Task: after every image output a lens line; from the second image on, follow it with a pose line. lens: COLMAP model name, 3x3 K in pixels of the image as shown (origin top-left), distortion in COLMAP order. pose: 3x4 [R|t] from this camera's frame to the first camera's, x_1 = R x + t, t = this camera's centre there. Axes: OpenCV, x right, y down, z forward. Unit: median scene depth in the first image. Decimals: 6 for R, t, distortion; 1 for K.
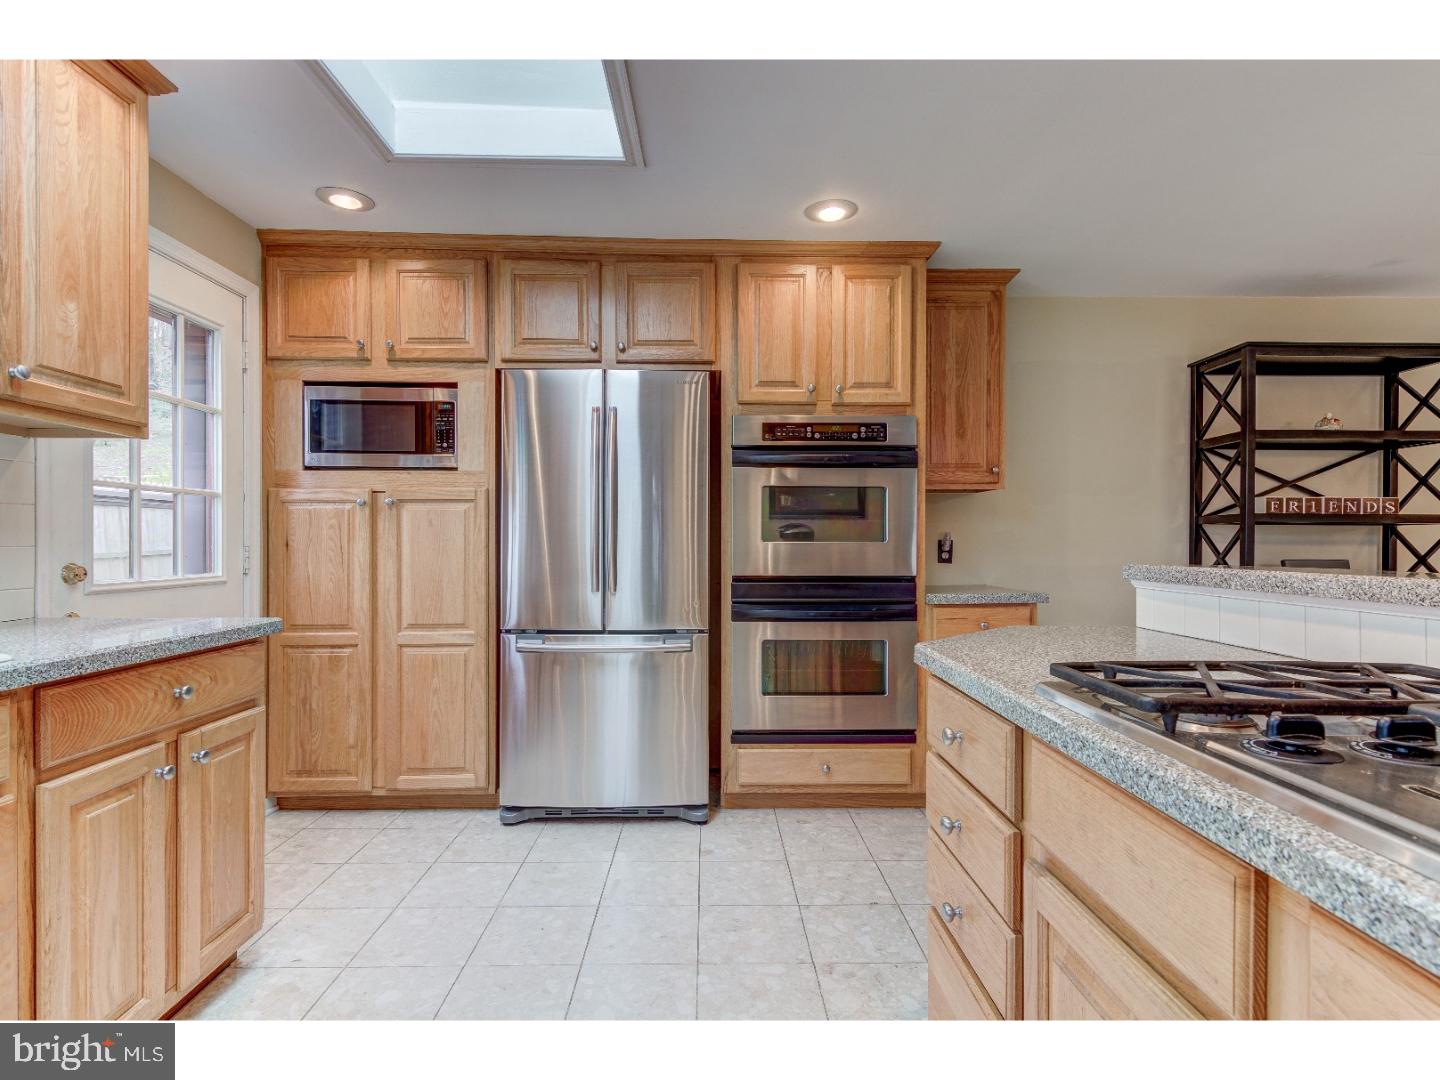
lens RADIAL K [[721.5, 0, 718.5], [0, 721.5, 545.8], [0, 0, 1]] dist [0.017892, -0.006707]
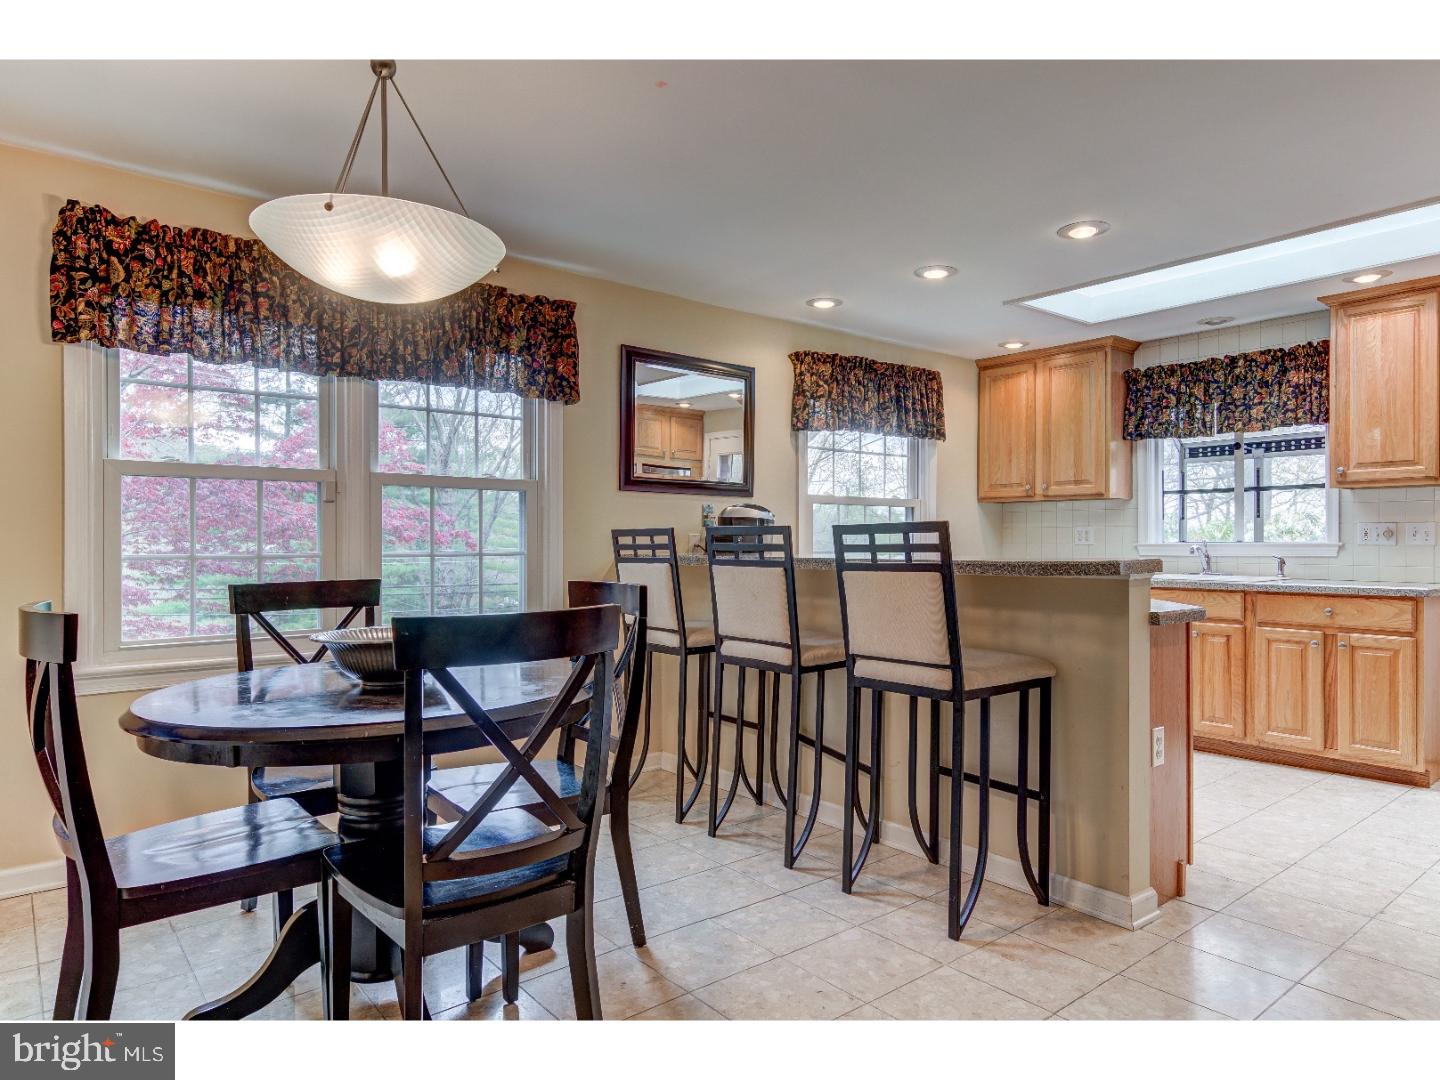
lens RADIAL K [[874.0, 0, 716.5], [0, 874.0, 546.5], [0, 0, 1]] dist [0.008327, -0.001945]
pose [[-0.787471, 0.000525, -0.616352, 1.466056], [-0.003599, 0.999979, 0.005450, 0.000276], [0.616342, 0.006510, -0.787452, 1.225652]]
